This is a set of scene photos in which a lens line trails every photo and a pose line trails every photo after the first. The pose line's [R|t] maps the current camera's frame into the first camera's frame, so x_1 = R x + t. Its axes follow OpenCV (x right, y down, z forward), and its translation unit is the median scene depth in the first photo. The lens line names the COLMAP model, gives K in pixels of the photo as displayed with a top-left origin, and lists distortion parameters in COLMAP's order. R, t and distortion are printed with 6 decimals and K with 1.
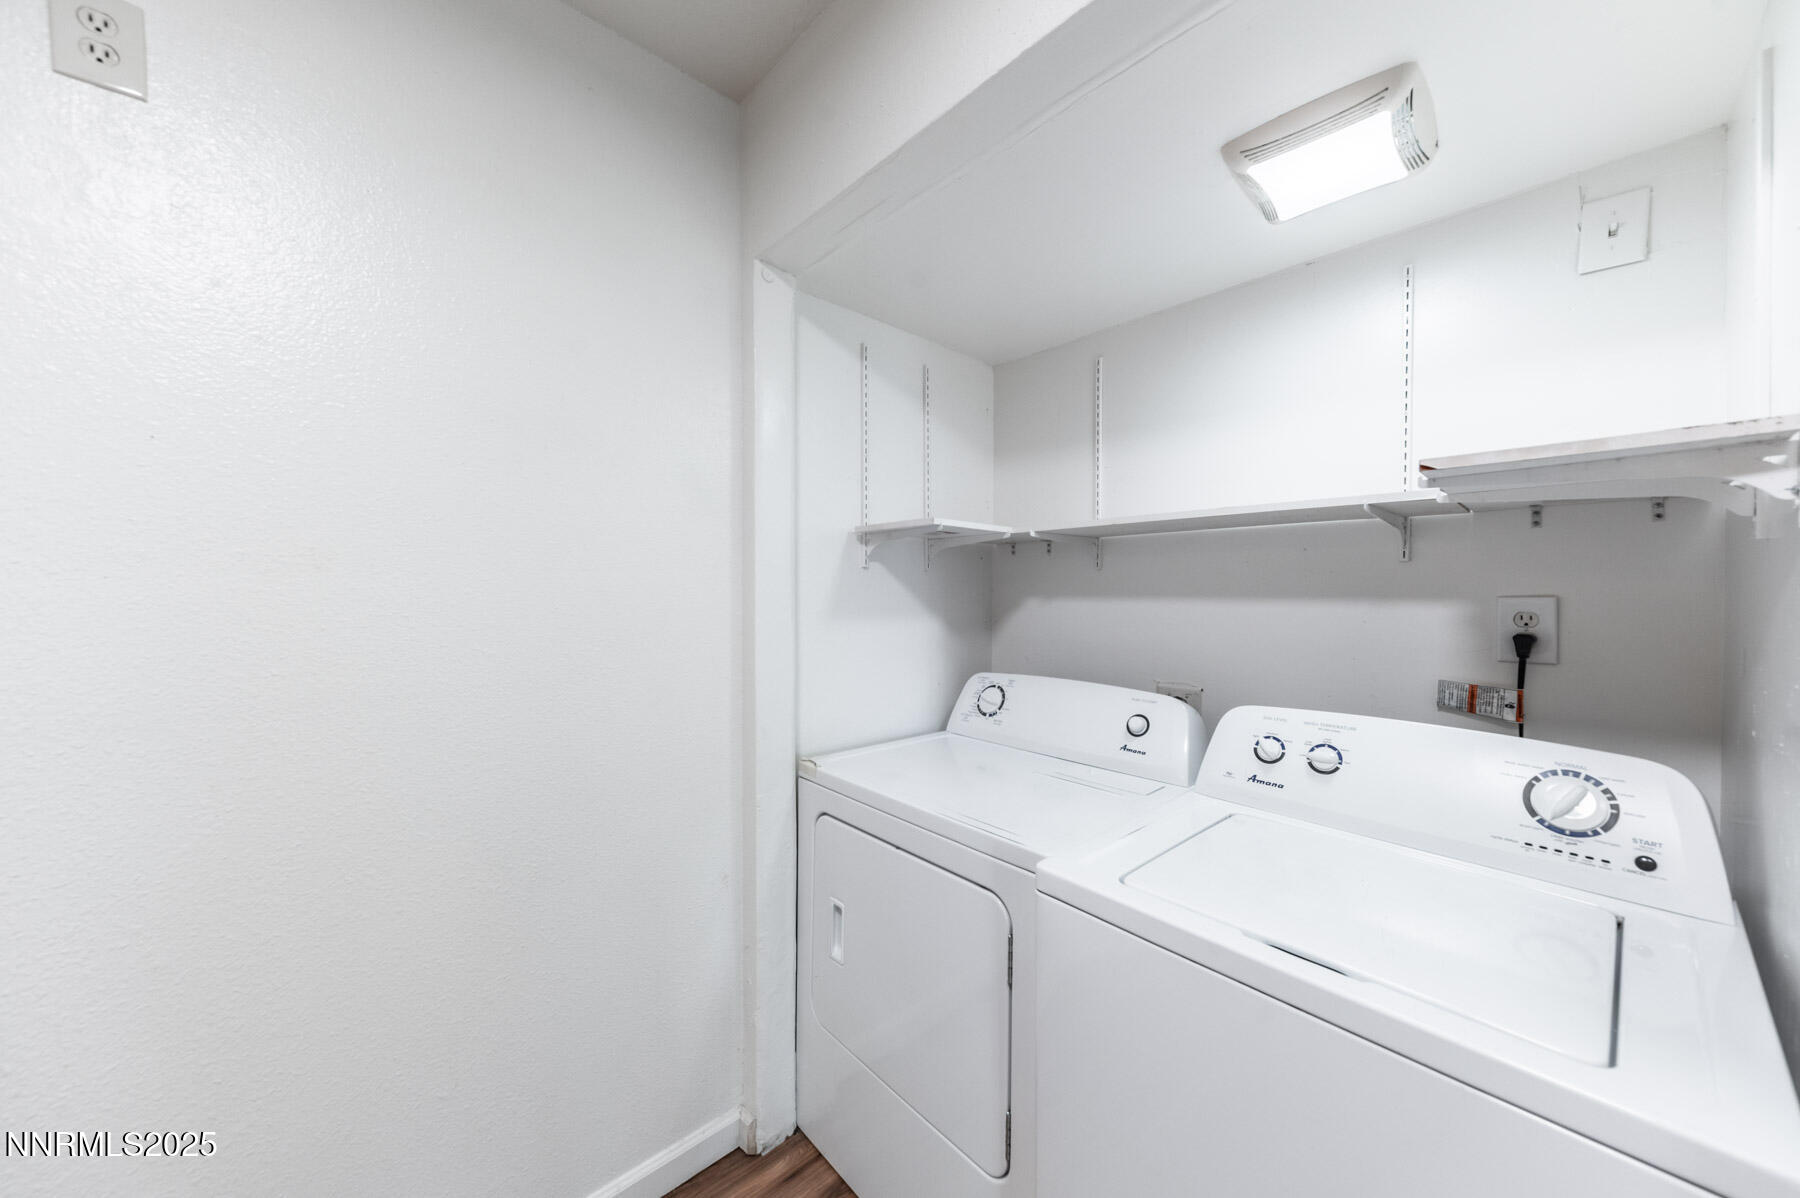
lens RADIAL K [[611.5, 0, 855.0], [0, 611.5, 602.8], [0, 0, 1]] dist [0.001727, -0.000390]
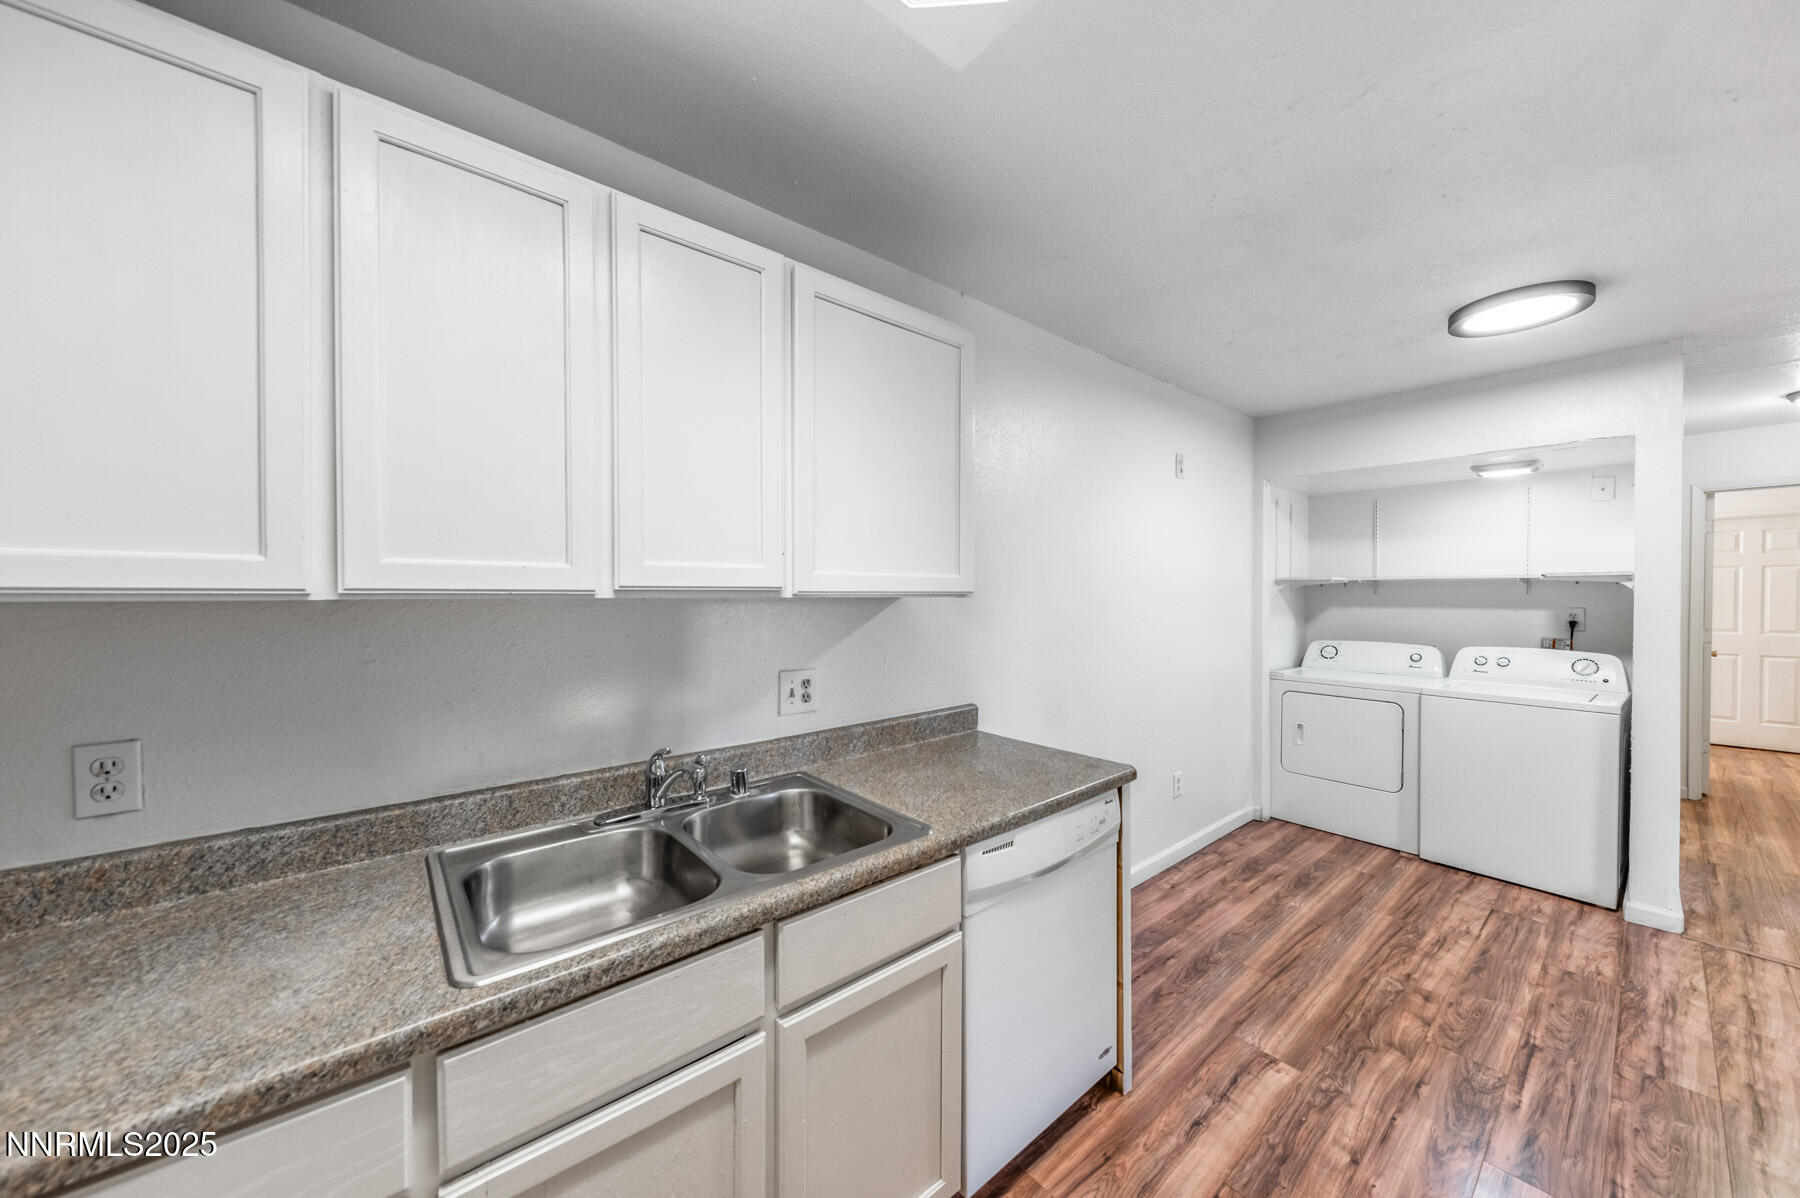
lens RADIAL K [[611.5, 0, 855.0], [0, 611.5, 602.8], [0, 0, 1]] dist [0.001727, -0.000390]
pose [[0.998947, -0.000370, -0.045873, -2.192521], [0.000257, 0.999997, -0.002463, -0.029274], [0.045874, 0.002449, 0.998944, -2.074468]]
